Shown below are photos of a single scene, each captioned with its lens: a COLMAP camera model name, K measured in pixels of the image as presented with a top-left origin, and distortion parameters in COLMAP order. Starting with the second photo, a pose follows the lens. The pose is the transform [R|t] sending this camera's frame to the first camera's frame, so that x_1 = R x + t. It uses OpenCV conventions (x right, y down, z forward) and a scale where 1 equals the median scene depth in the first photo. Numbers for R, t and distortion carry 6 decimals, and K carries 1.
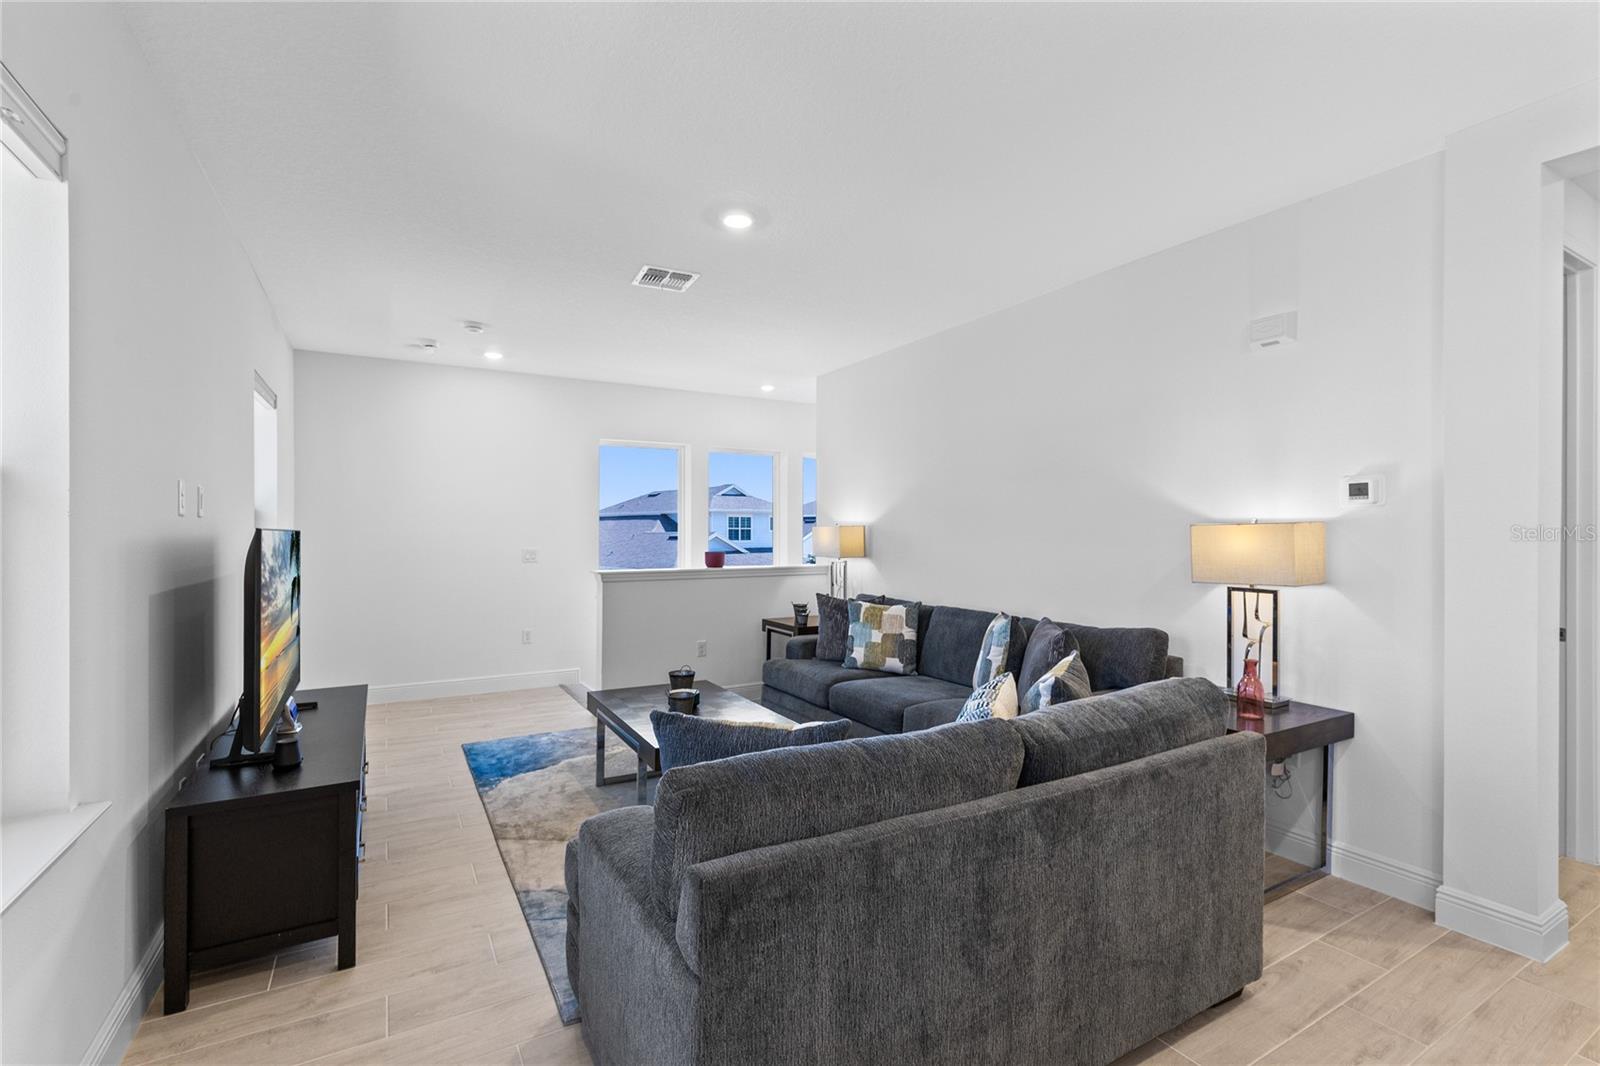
lens RADIAL K [[731.1, 0, 801.4], [0, 731.1, 531.9], [0, 0, 1]] dist [0.002993, 0.000166]
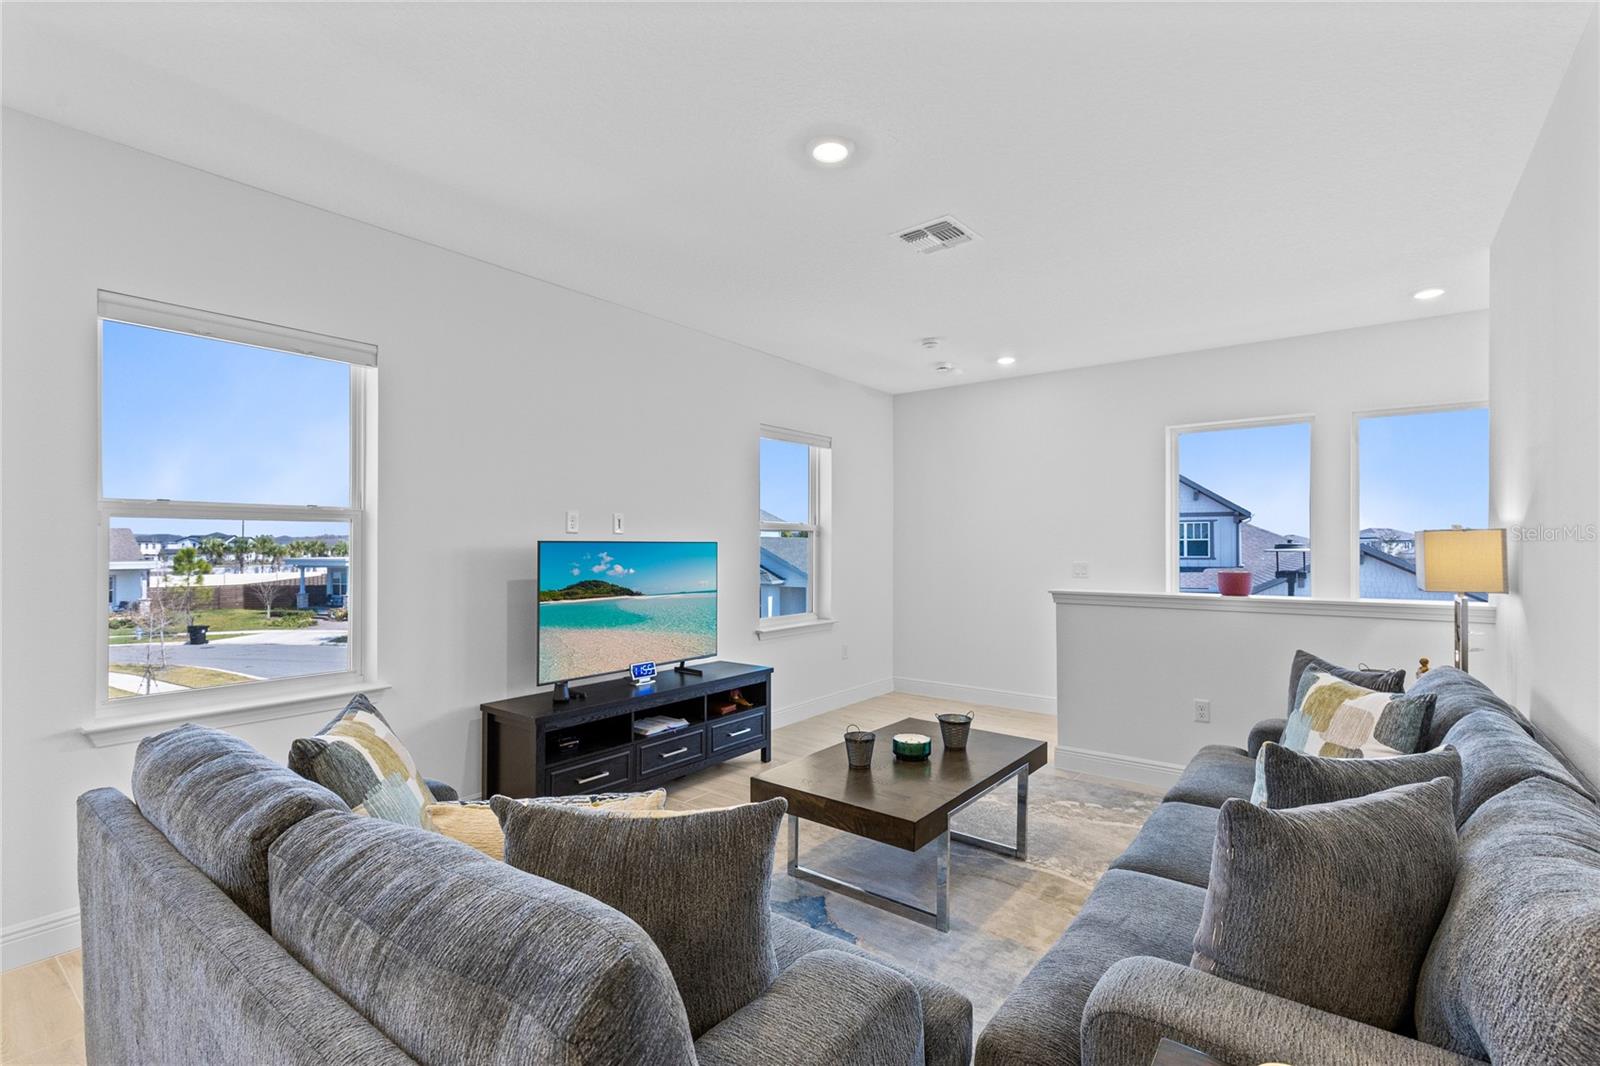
lens RADIAL K [[731.1, 0, 798.8], [0, 731.1, 545.8], [0, 0, 1]] dist [0.002993, 0.000166]
pose [[0.402324, -0.001342, -0.915496, 0.399234], [0.006094, 0.999981, 0.001212, -0.001669], [0.915477, -0.006067, 0.402325, 0.415578]]
